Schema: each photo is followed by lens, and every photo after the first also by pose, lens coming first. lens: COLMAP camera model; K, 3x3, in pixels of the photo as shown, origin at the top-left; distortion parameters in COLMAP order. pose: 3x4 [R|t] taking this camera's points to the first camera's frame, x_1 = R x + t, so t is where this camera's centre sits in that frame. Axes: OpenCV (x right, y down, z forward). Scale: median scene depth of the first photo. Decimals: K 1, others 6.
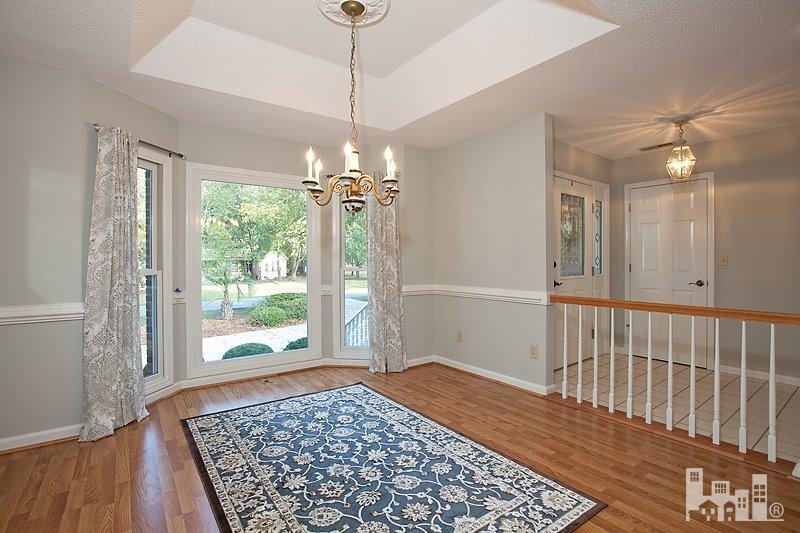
lens RADIAL K [[385.5, 0, 397.8], [0, 385.5, 266.0], [0, 0, 1]] dist [0.002302, 0.000542]
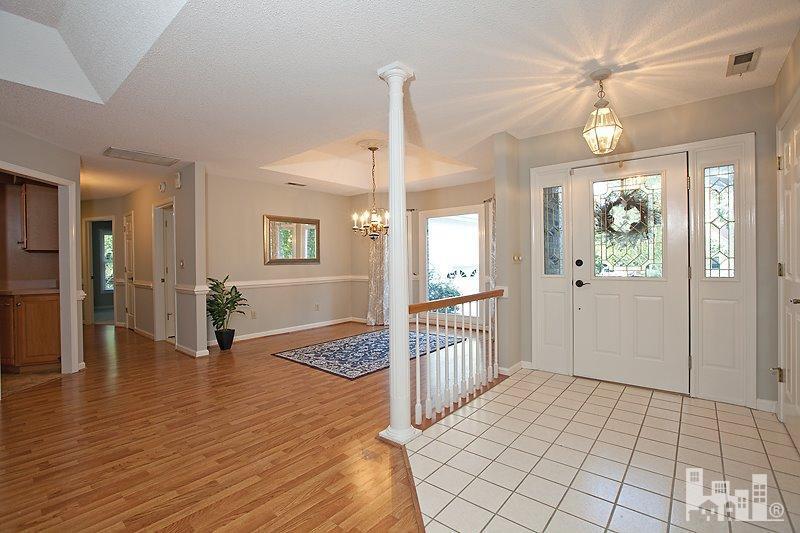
lens RADIAL K [[365.2, 0, 397.7], [0, 365.2, 262.9], [0, 0, 1]] dist [-0.028425, 0.003343]
pose [[0.204078, -0.000220, -0.978955, 1.919561], [-0.004339, 0.999990, -0.001129, -0.000992], [0.978945, 0.004478, 0.204075, 0.651846]]
